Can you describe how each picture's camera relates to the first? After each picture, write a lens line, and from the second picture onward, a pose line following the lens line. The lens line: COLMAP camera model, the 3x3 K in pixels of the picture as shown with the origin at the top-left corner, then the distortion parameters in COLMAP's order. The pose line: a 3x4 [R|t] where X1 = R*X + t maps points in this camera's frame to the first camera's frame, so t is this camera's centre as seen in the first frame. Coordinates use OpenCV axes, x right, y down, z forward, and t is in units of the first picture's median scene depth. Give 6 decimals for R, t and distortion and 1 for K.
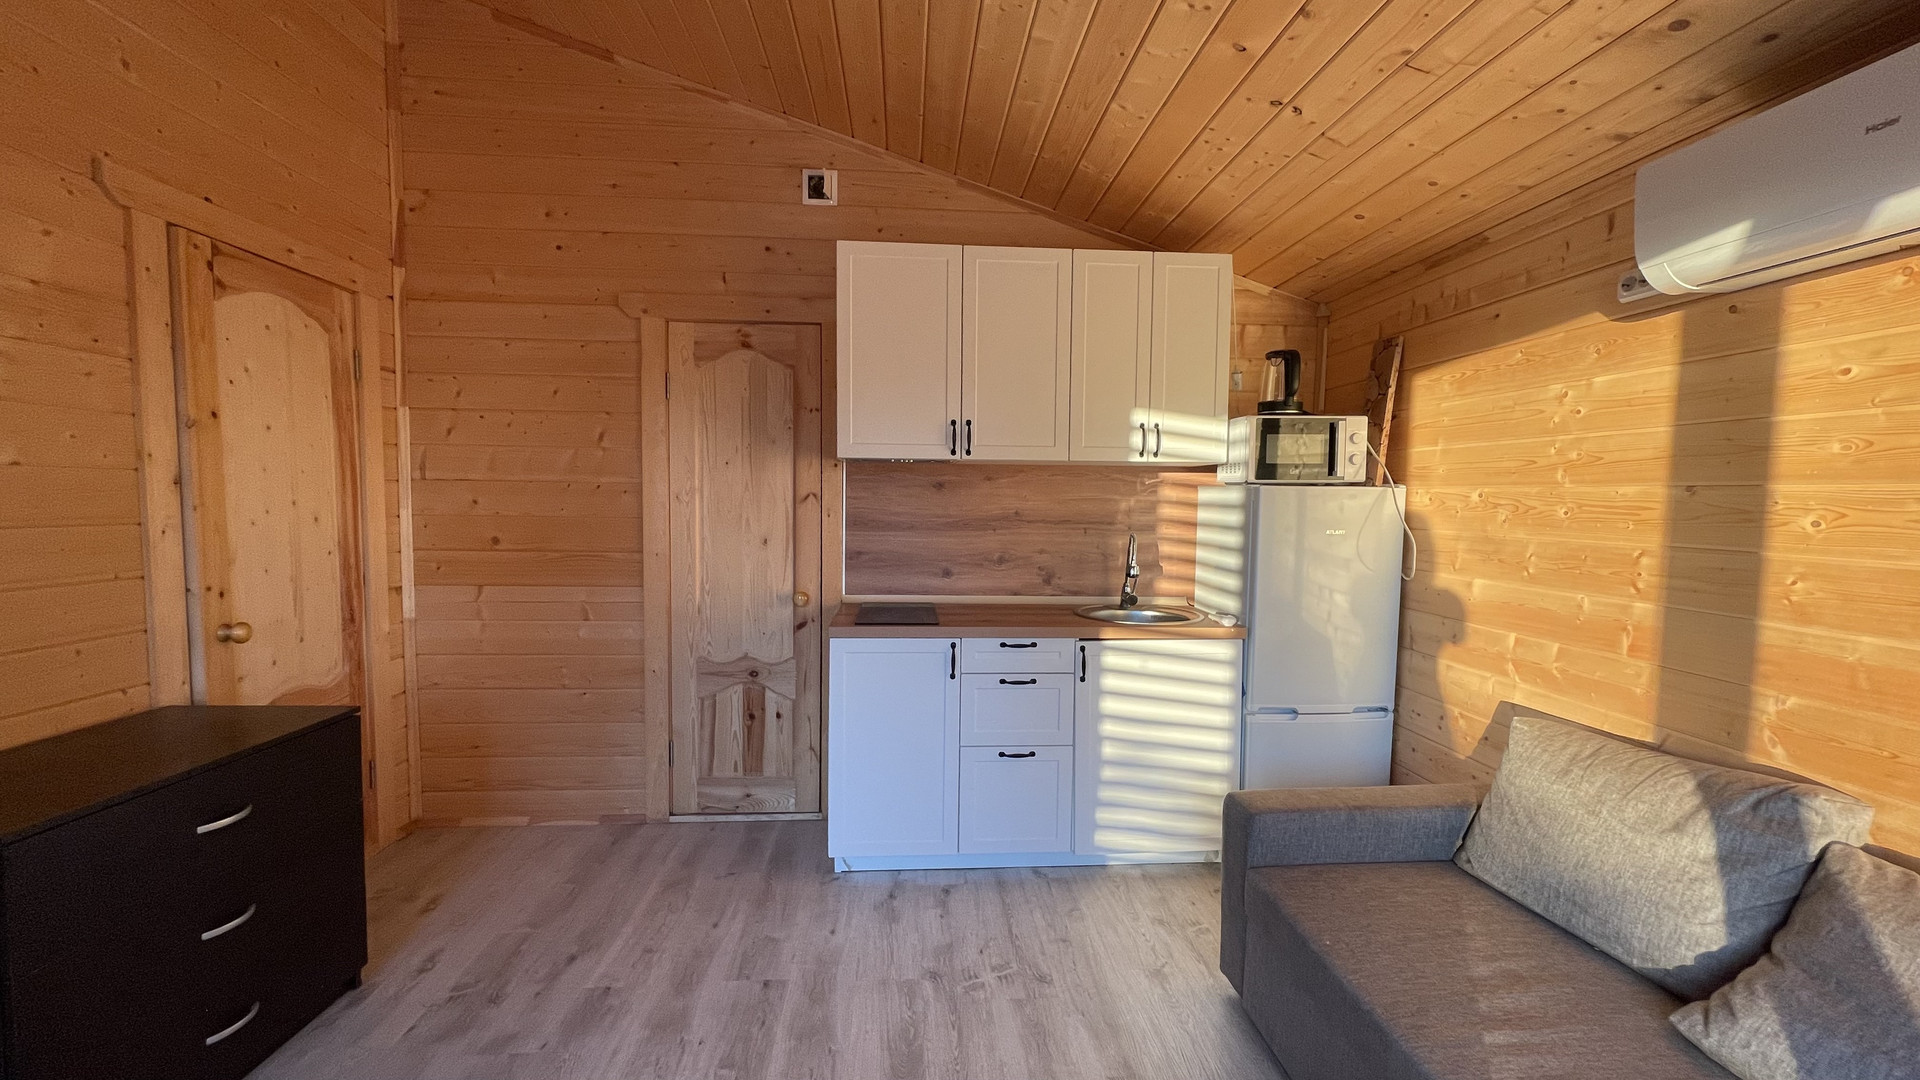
lens RADIAL K [[773.0, 0, 965.4], [0, 773.0, 543.1], [0, 0, 1]] dist [-0.002008, 0.000737]
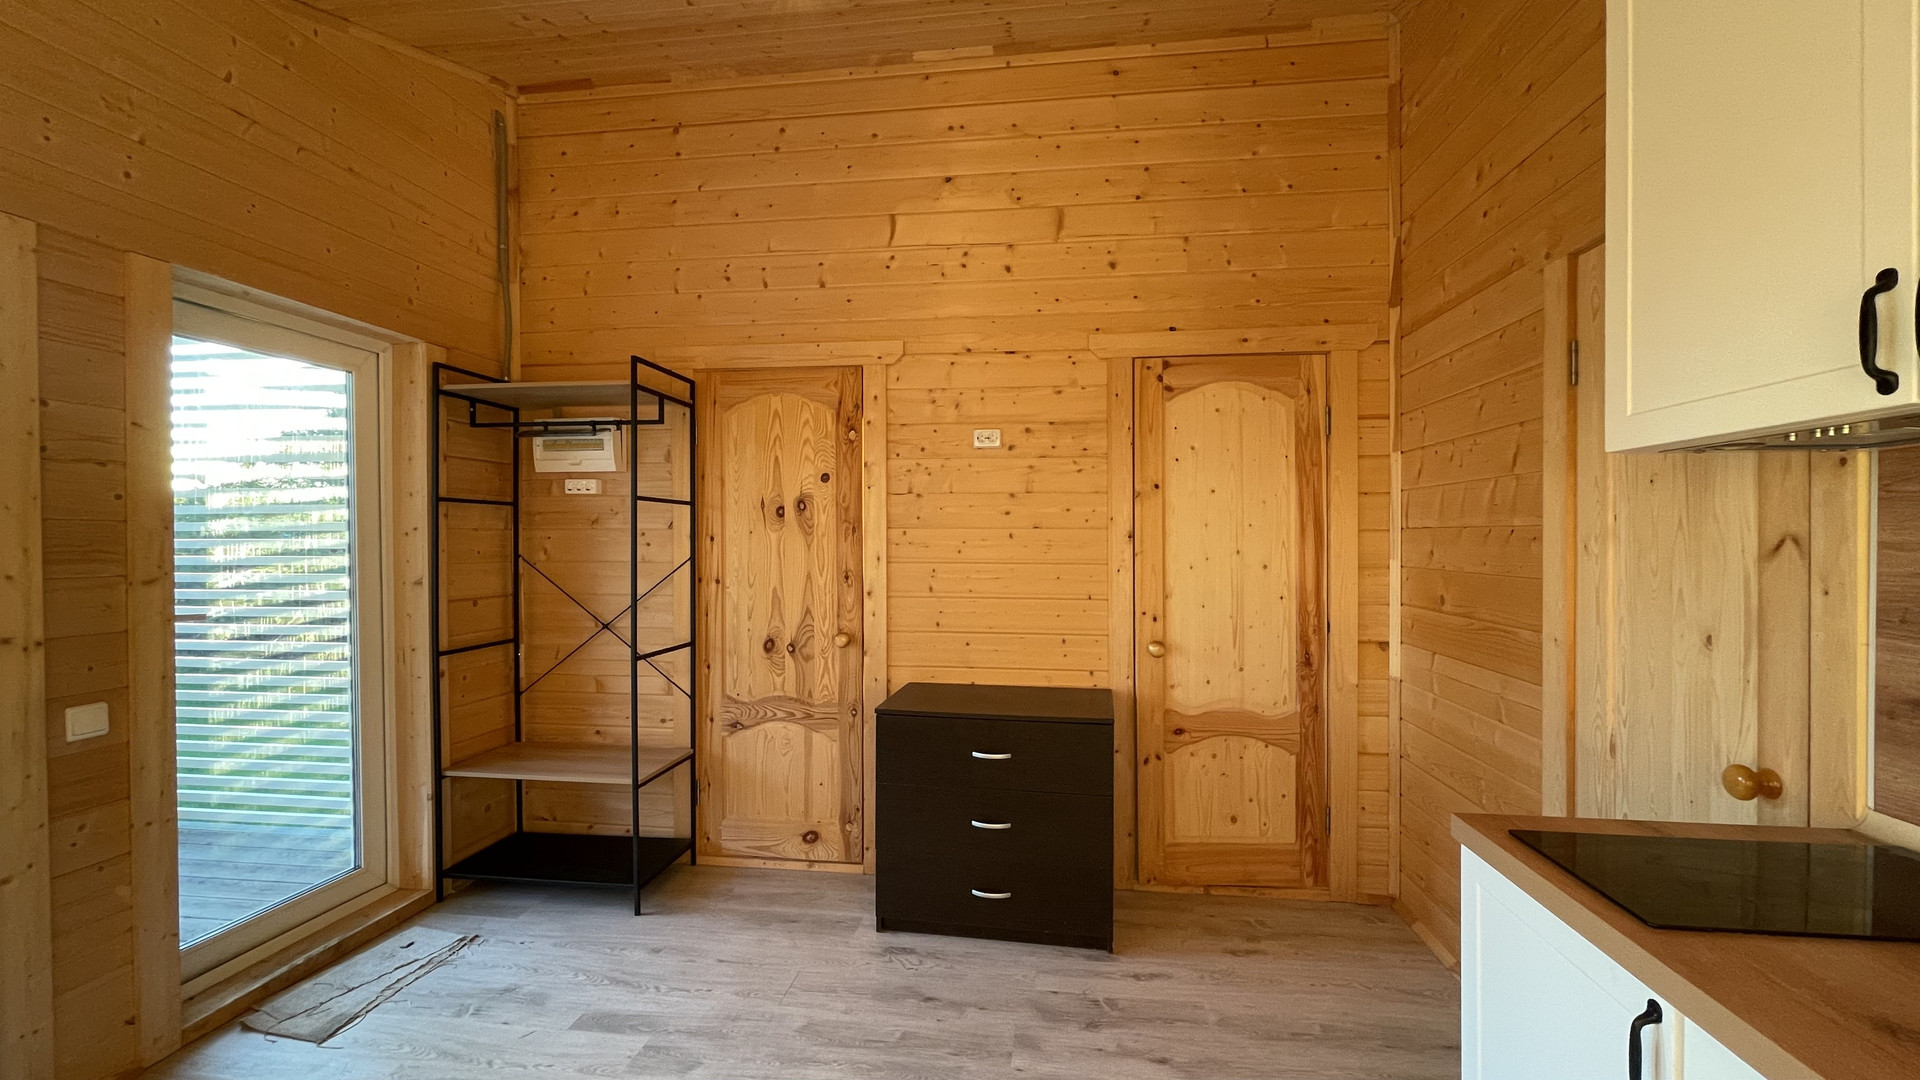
lens RADIAL K [[773.0, 0, 965.1], [0, 773.0, 545.1], [0, 0, 1]] dist [-0.002008, 0.000737]
pose [[-0.204527, -0.005662, -0.978845, 0.348738], [-0.062150, 0.998041, 0.007213, -0.042193], [0.976886, 0.062311, -0.204478, 0.776126]]
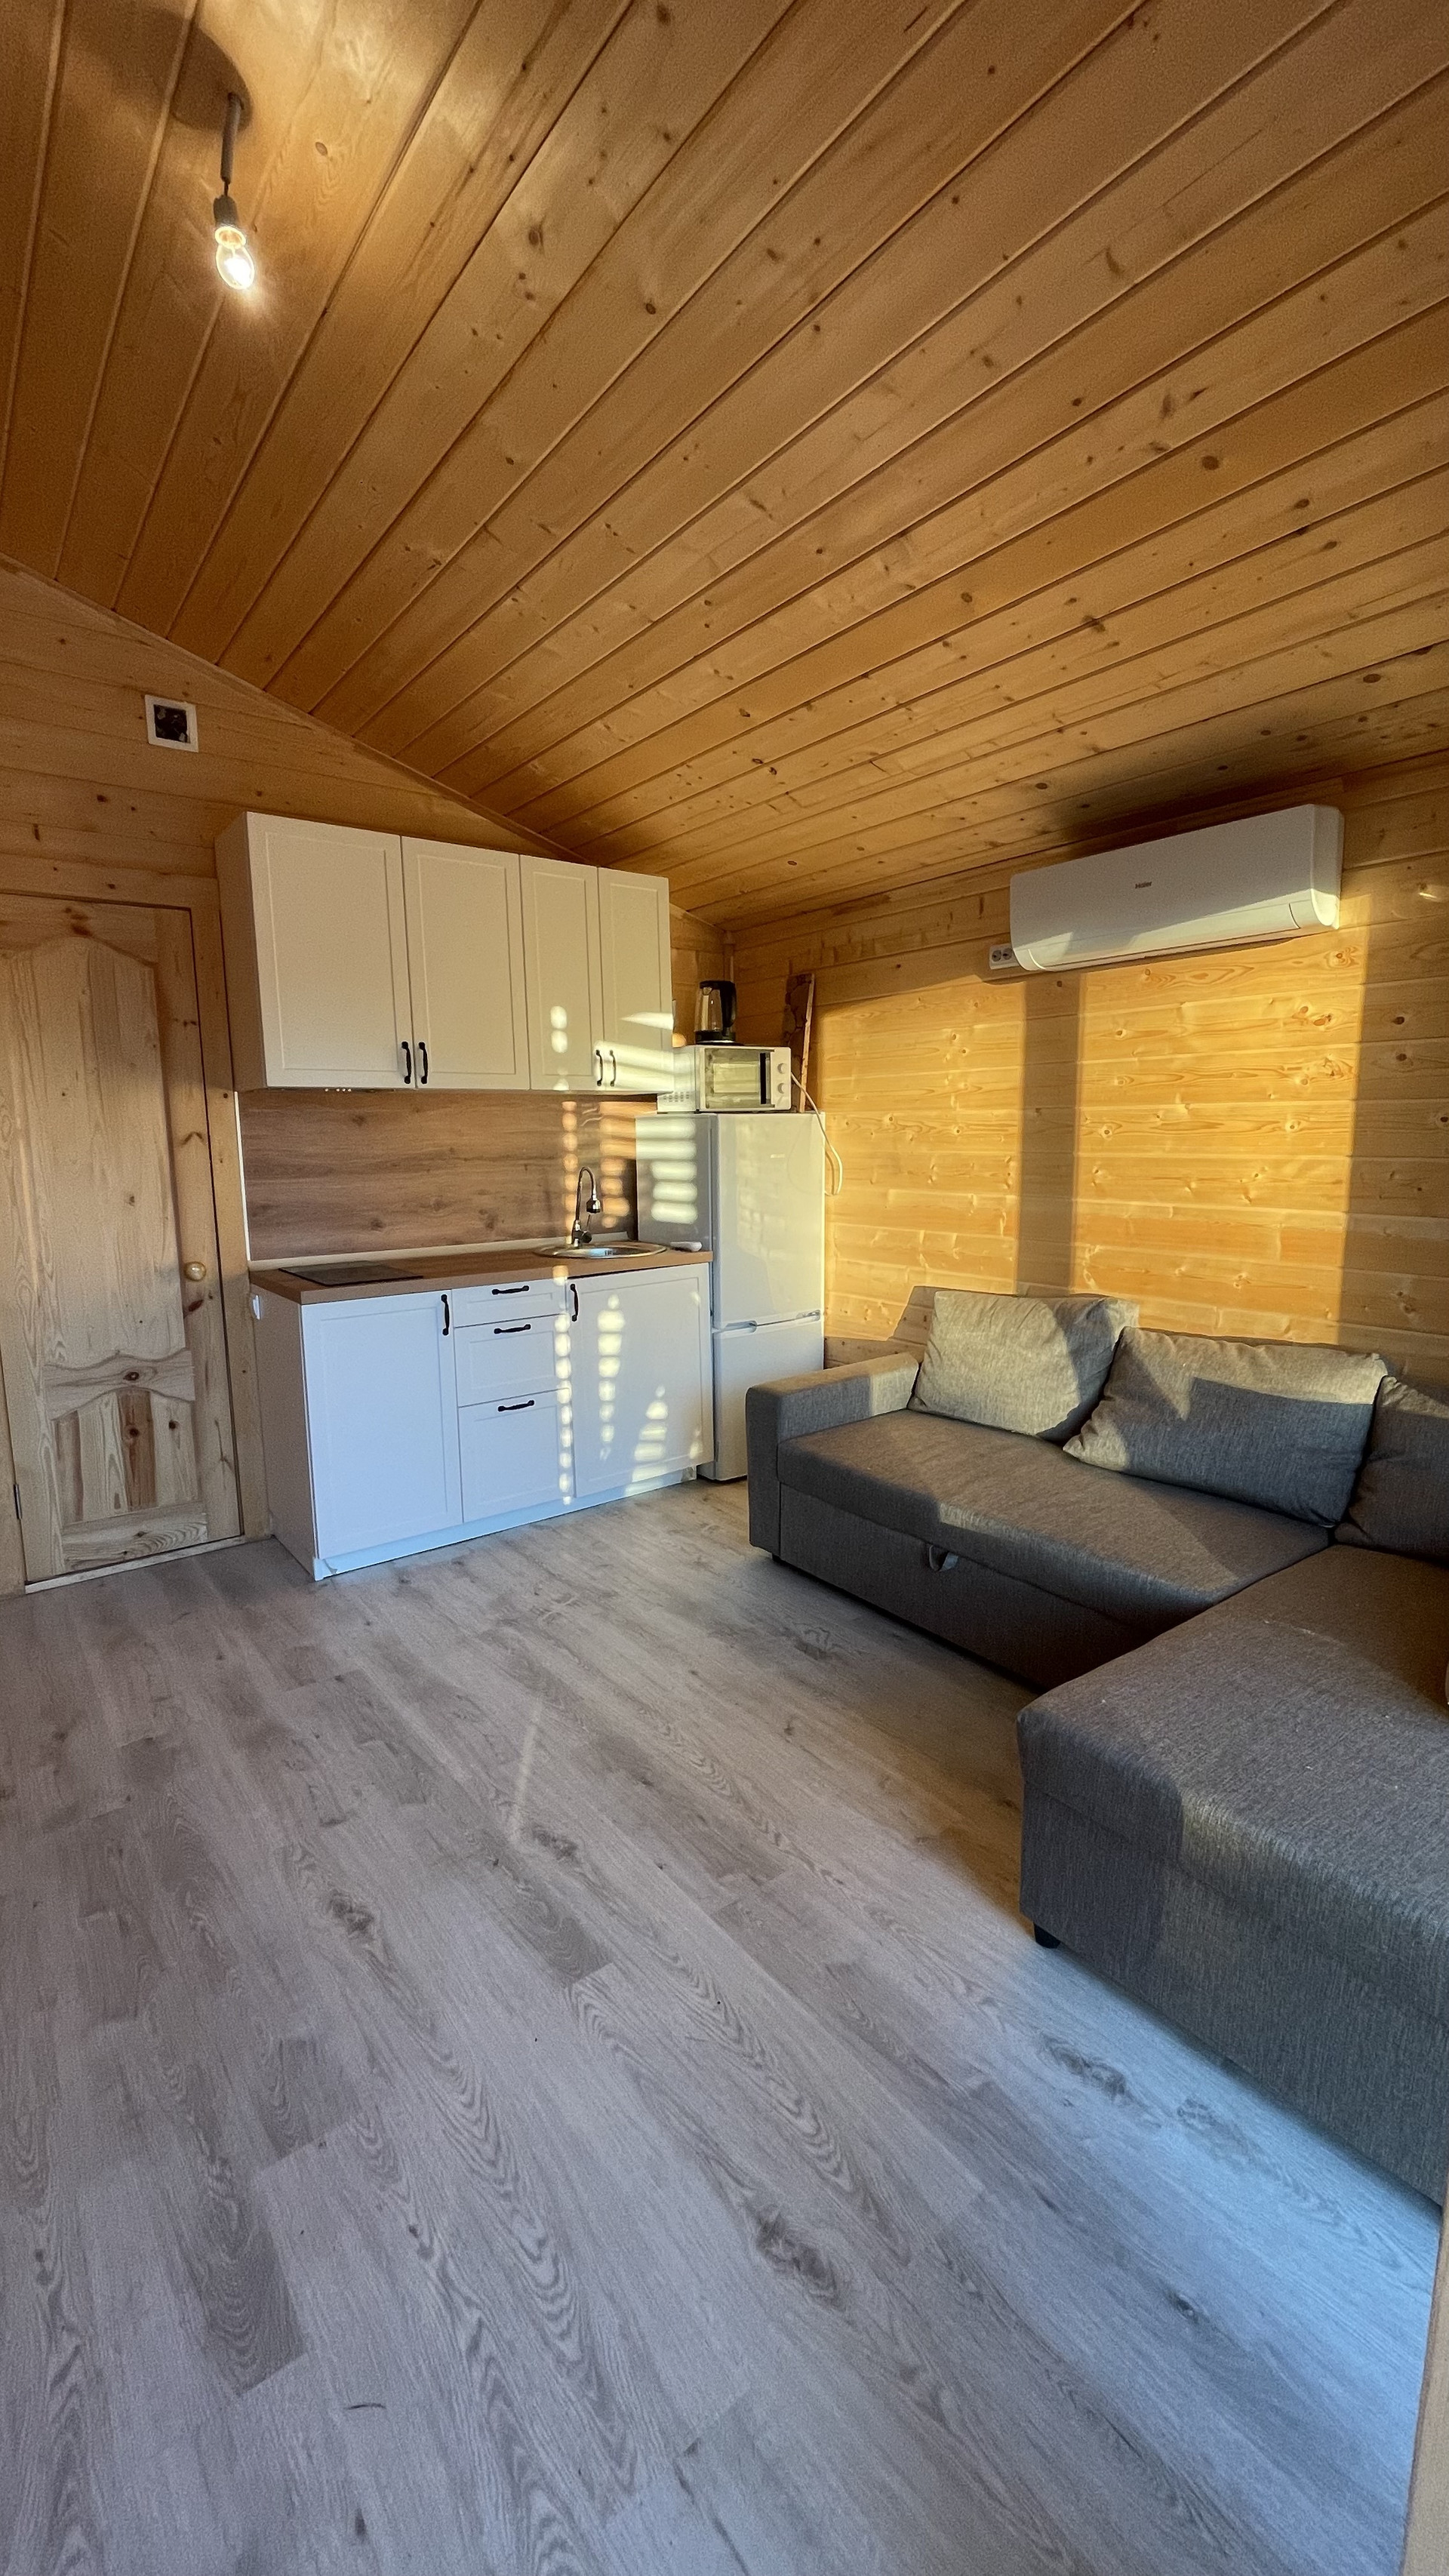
lens RADIAL K [[1037.1, 0, 721.1], [0, 1037.1, 1282.6], [0, 0, 1]] dist [-0.002008, 0.000737]
pose [[0.837350, -0.103640, 0.536753, -0.390934], [0.058705, 0.993234, 0.100200, 0.012152], [-0.543506, -0.052393, 0.837769, -0.189413]]
